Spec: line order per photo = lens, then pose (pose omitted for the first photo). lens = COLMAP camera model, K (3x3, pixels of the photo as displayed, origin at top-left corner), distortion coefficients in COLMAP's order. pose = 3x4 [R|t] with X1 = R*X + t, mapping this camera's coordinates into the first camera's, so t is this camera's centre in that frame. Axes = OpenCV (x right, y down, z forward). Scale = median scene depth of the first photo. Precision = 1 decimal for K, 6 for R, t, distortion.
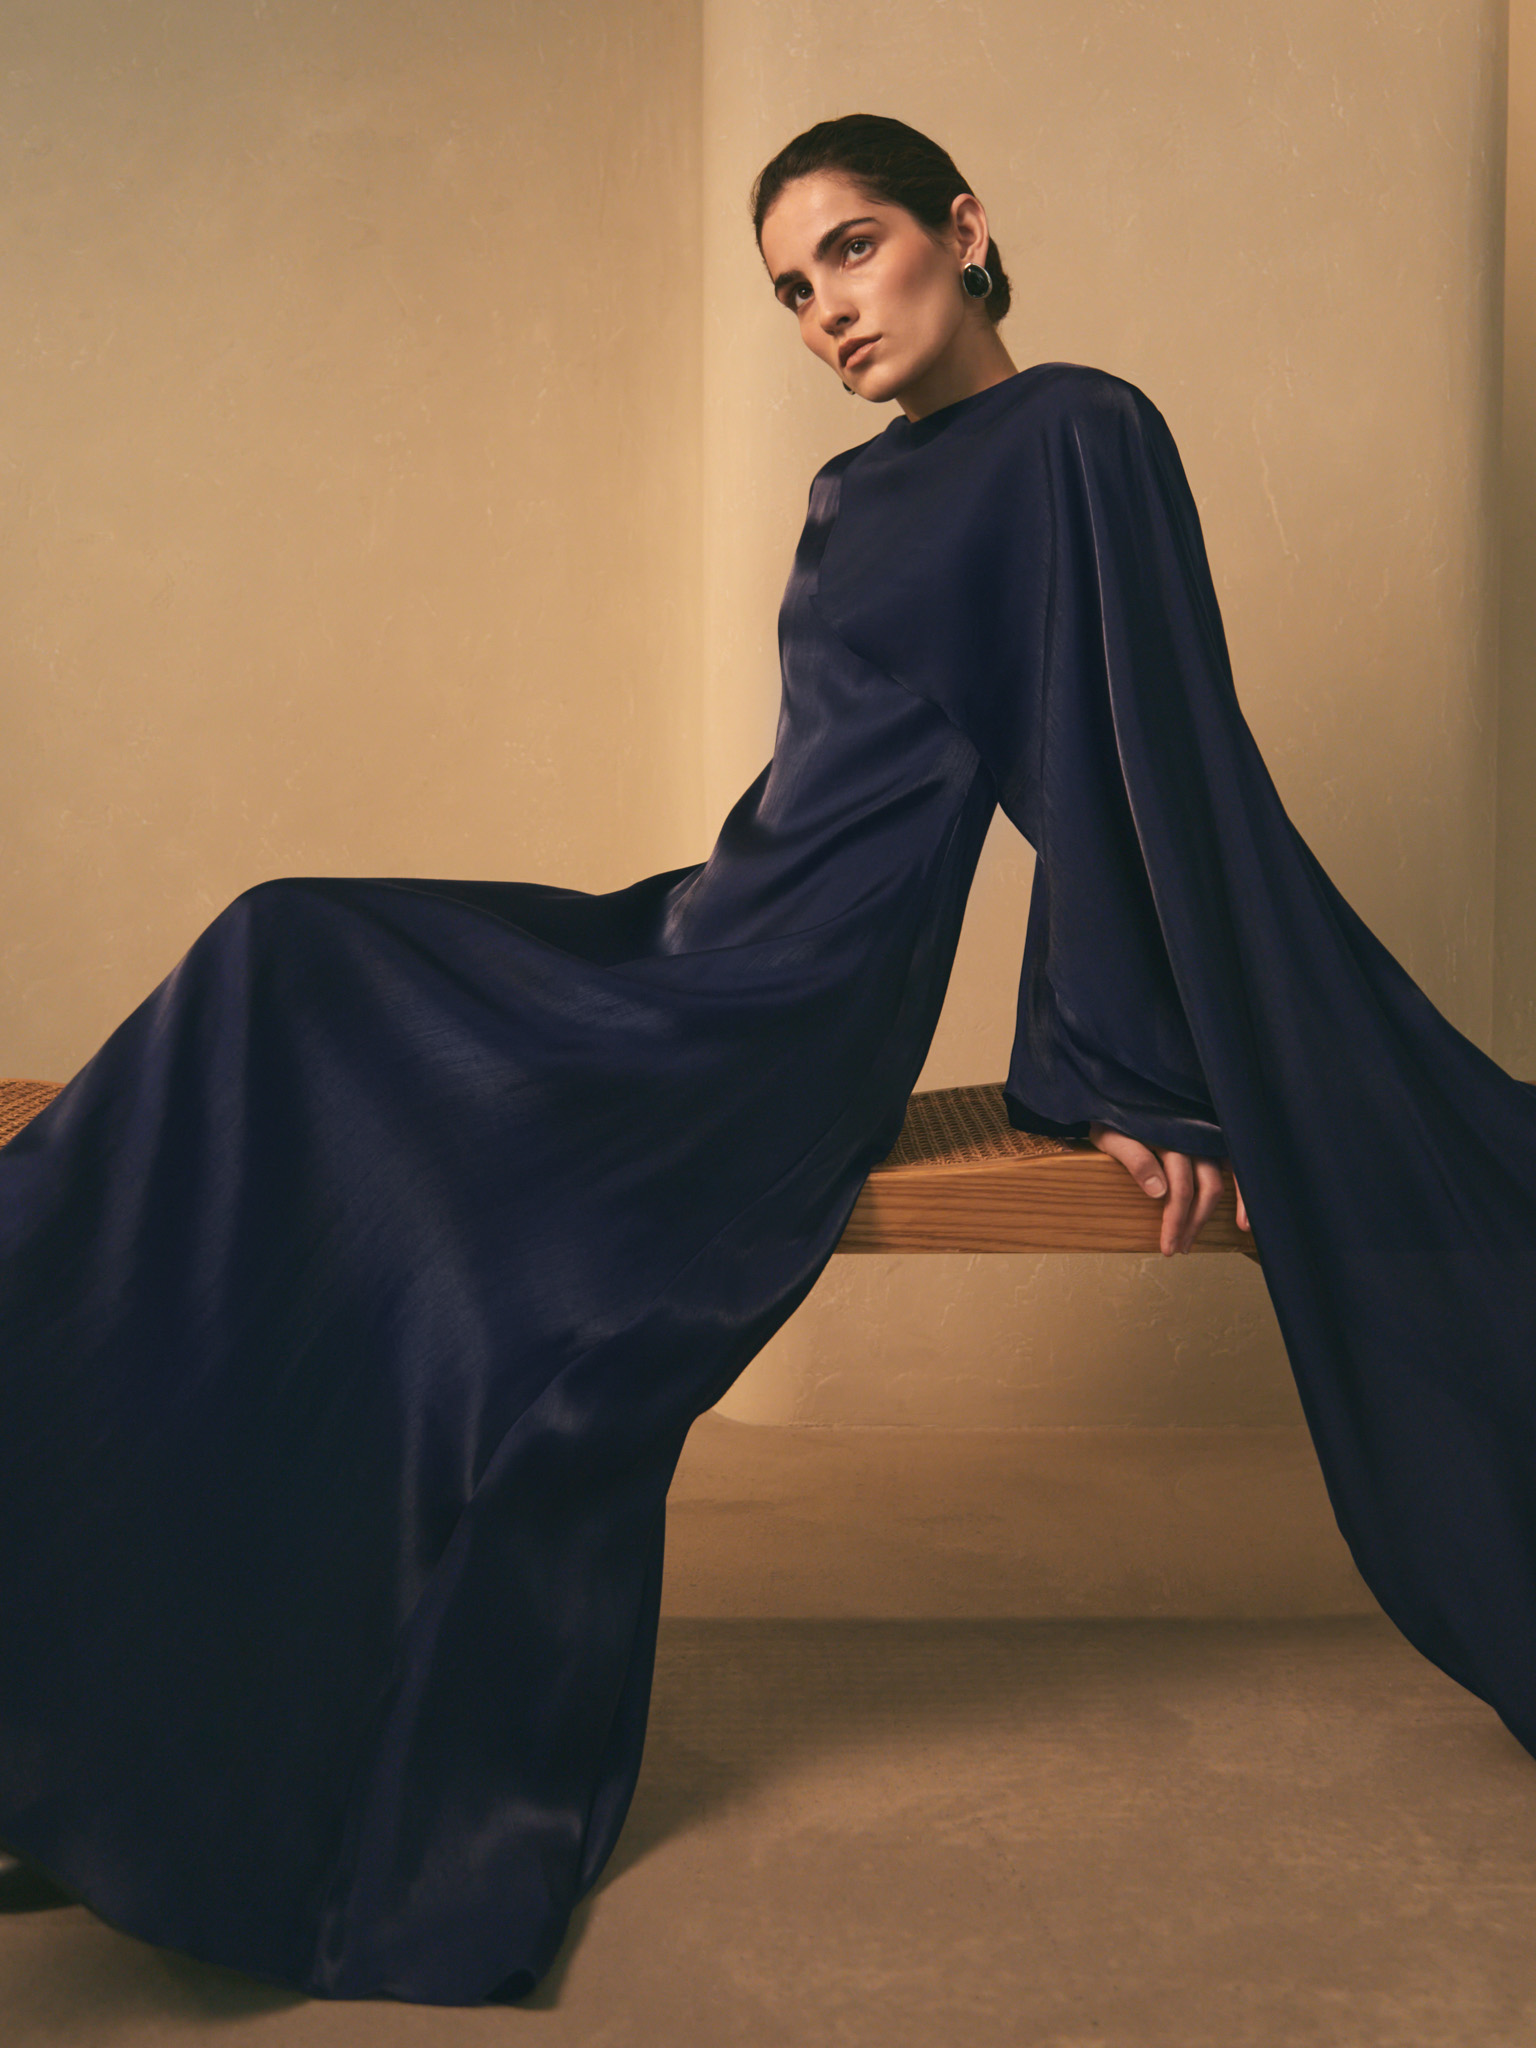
lens RADIAL K [[2174.4, 0, 804.1], [0, 2174.4, 852.8], [0, 0, 1]] dist [-0.012417, 0.000000]
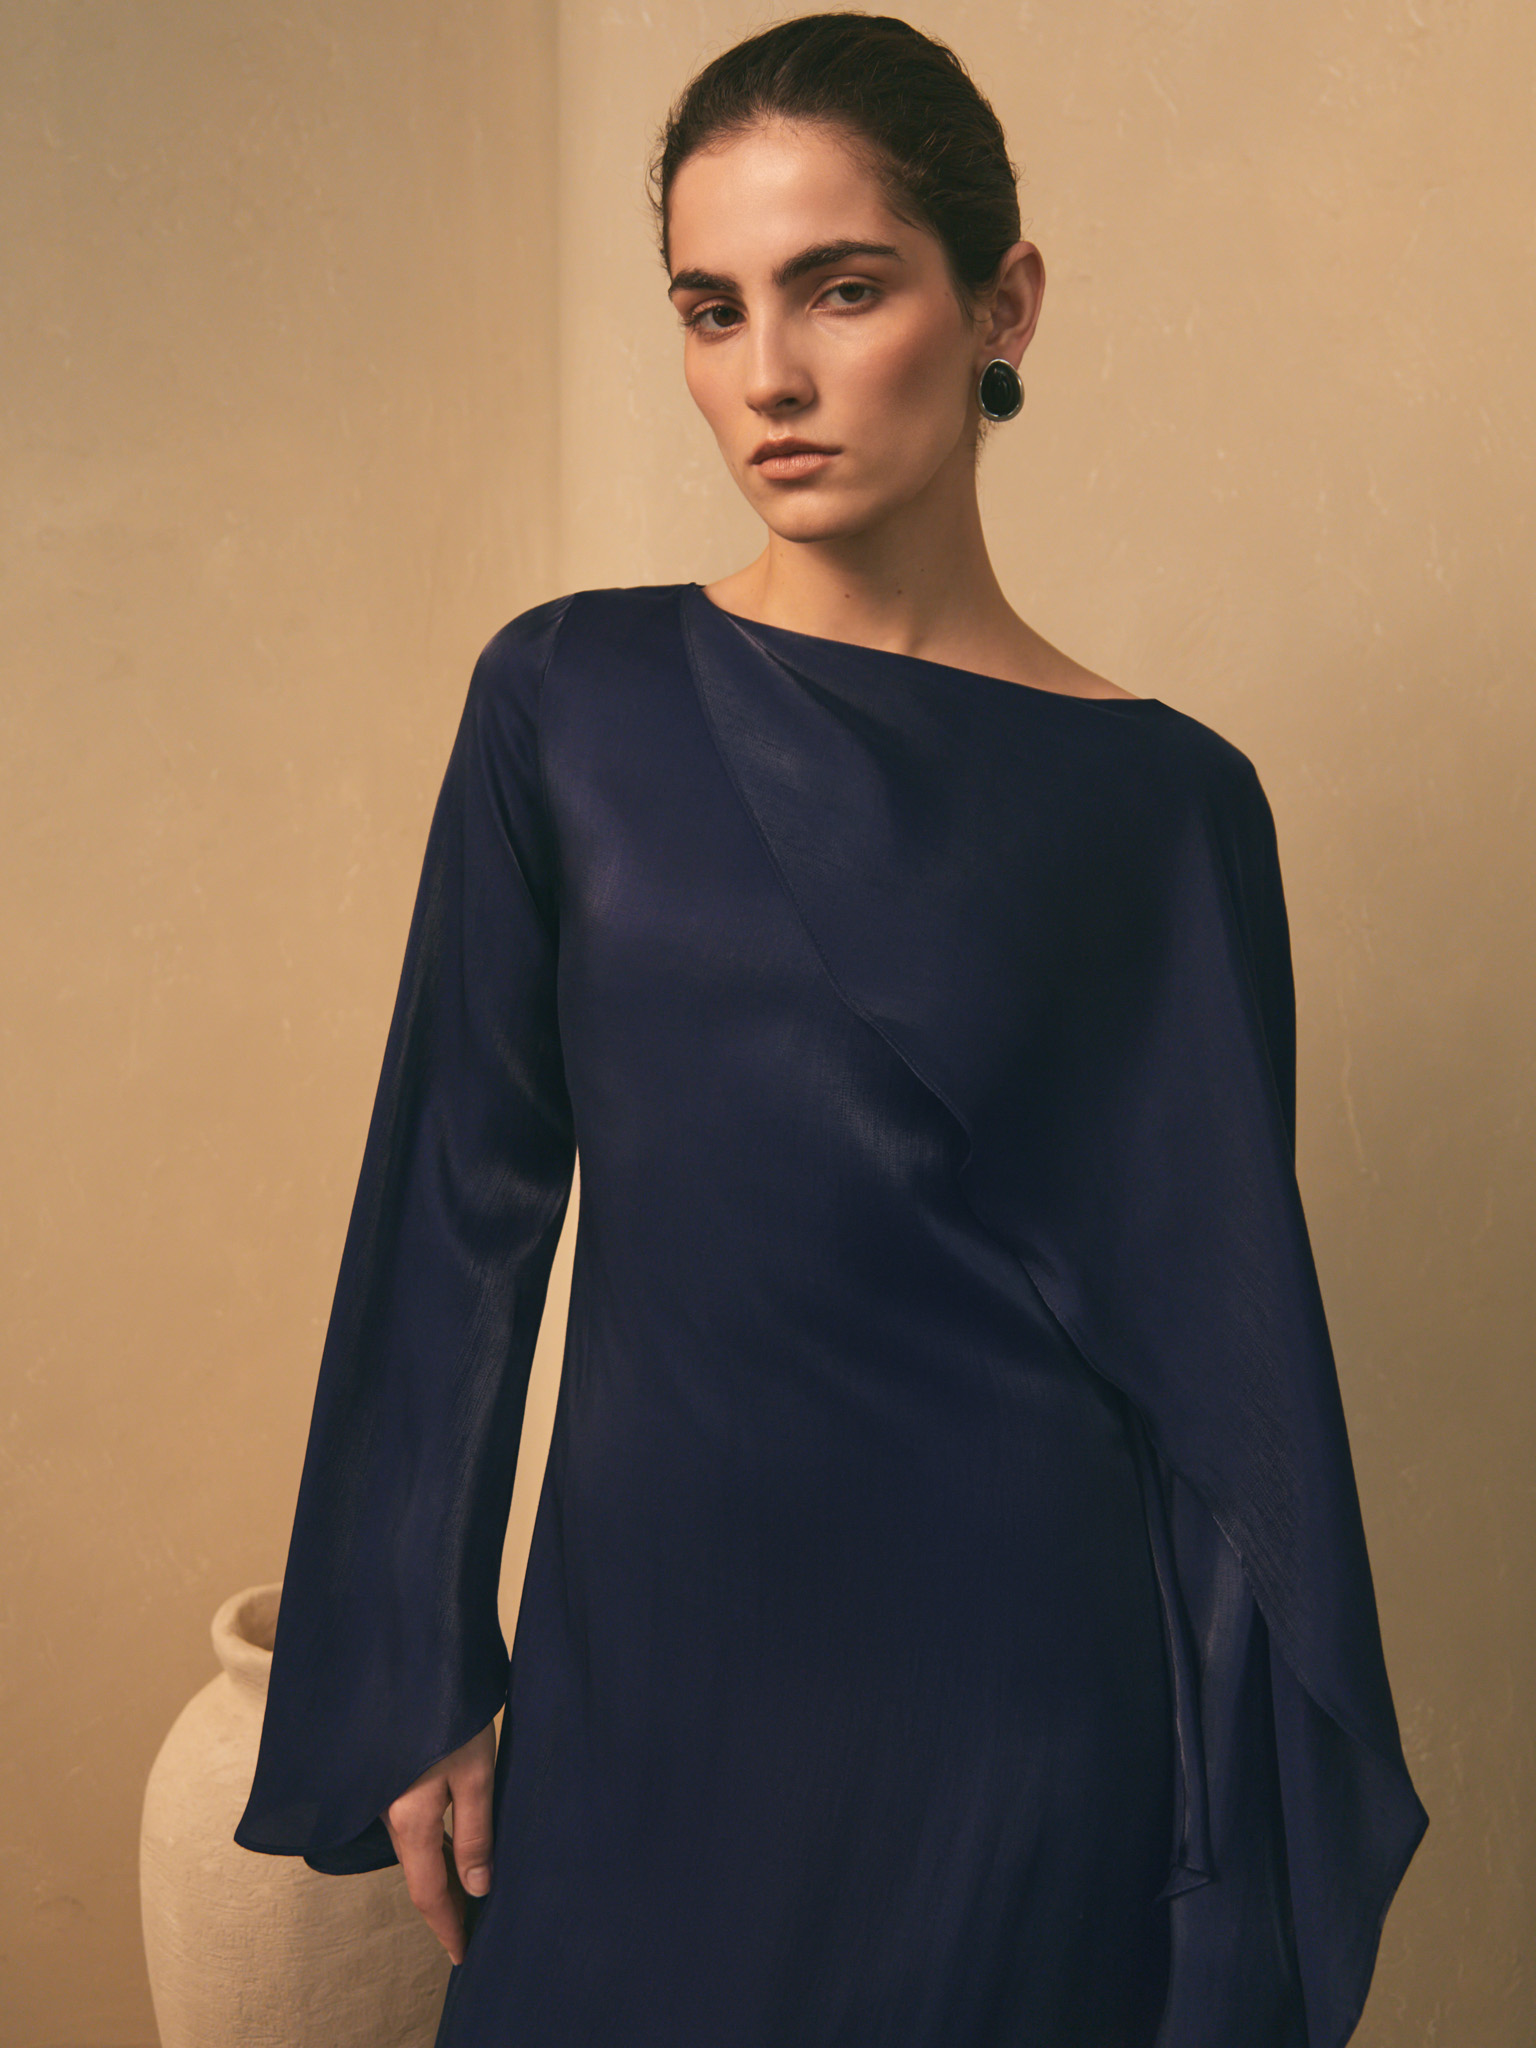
lens RADIAL K [[2032.6, 0, 759.5], [0, 2032.6, 1004.3], [0, 0, 1]] dist [-0.028691, 0.000000]
pose [[0.998811, -0.007264, 0.048209, -0.013845], [0.005169, 0.999042, 0.043447, -0.213236], [-0.048478, -0.043146, 0.997892, 0.305588]]
